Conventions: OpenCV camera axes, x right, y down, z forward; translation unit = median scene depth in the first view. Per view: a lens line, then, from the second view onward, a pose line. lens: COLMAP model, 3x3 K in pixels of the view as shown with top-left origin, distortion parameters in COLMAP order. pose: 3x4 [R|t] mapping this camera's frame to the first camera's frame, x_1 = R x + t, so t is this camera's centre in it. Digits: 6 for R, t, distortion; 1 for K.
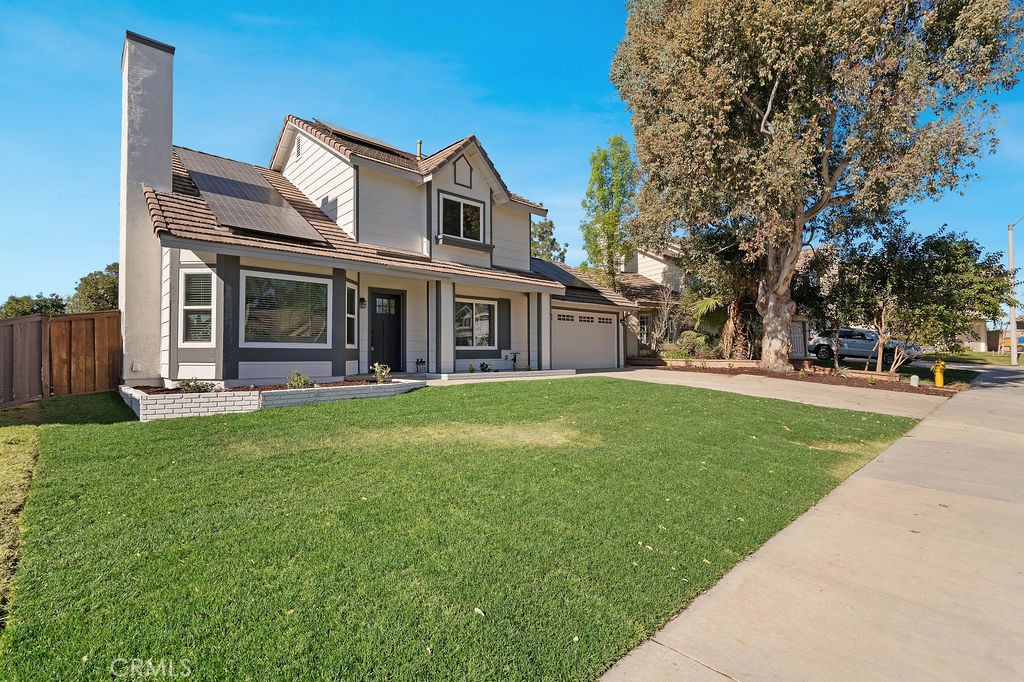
lens RADIAL K [[474.5, 0, 512.0], [0, 474.5, 341.0], [0, 0, 1]] dist [0.001648, 0.000129]
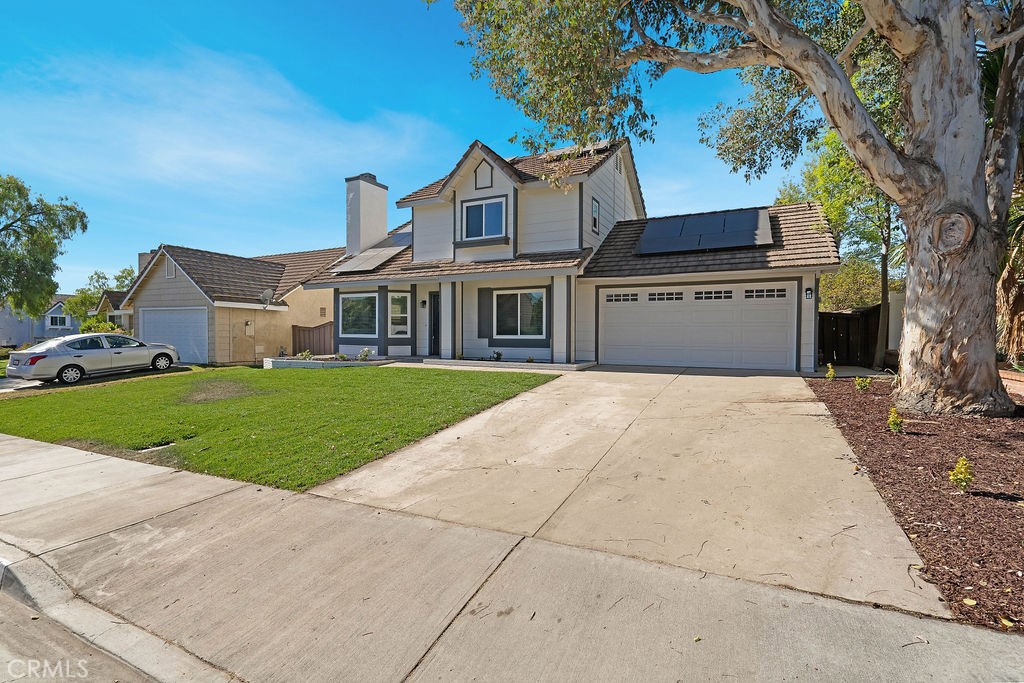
lens RADIAL K [[474.5, 0, 512.0], [0, 474.5, 341.5], [0, 0, 1]] dist [0.001648, 0.000129]
pose [[0.348076, 0.020129, -0.937250, 0.944475], [0.019275, 0.999404, 0.028622, -0.006079], [0.937268, -0.028028, 0.347480, 0.672698]]
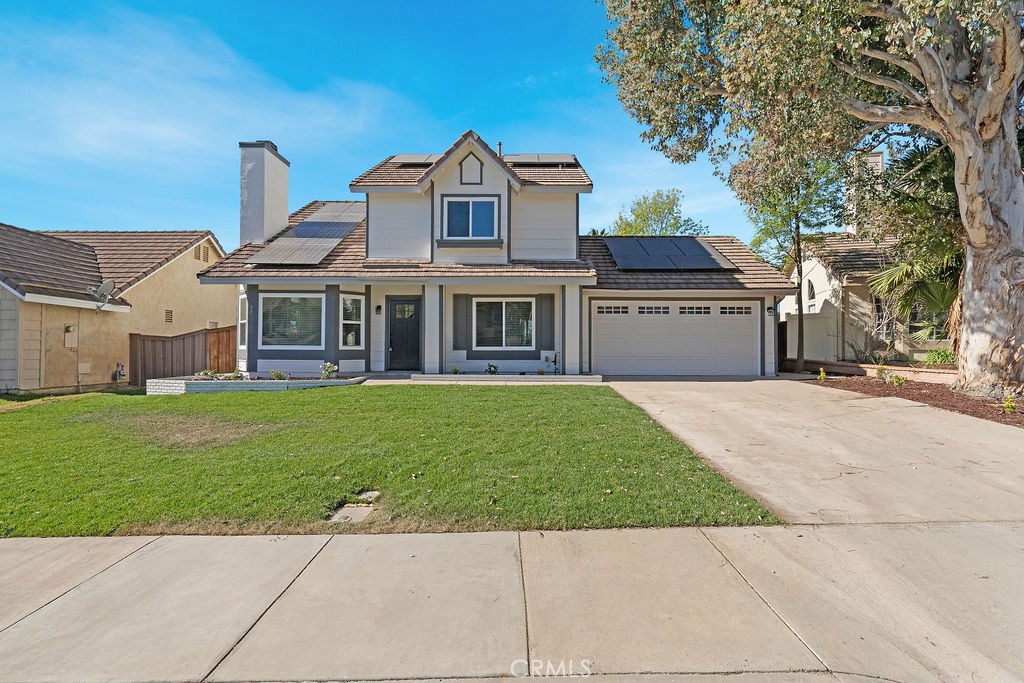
lens RADIAL K [[487.9, 0, 512.0], [0, 487.9, 341.5], [0, 0, 1]] dist [0.002282, 0.000855]
pose [[0.732917, -0.006734, -0.680285, 0.644725], [0.012495, 0.999916, 0.003564, -0.003180], [0.680204, -0.011112, 0.732939, 0.311717]]
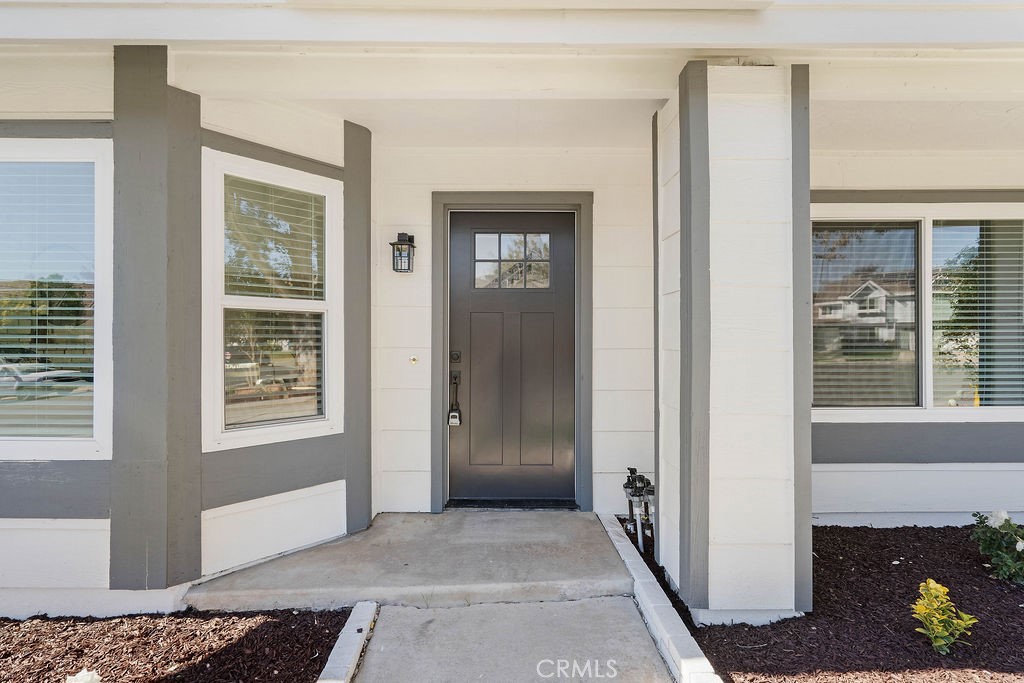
lens RADIAL K [[474.5, 0, 512.0], [0, 474.5, 341.5], [0, 0, 1]] dist [0.001648, 0.000129]
pose [[0.732284, -0.000440, -0.680999, -0.074819], [0.015896, 0.999738, 0.016447, -0.029584], [0.680814, -0.022869, 0.732100, 0.746035]]
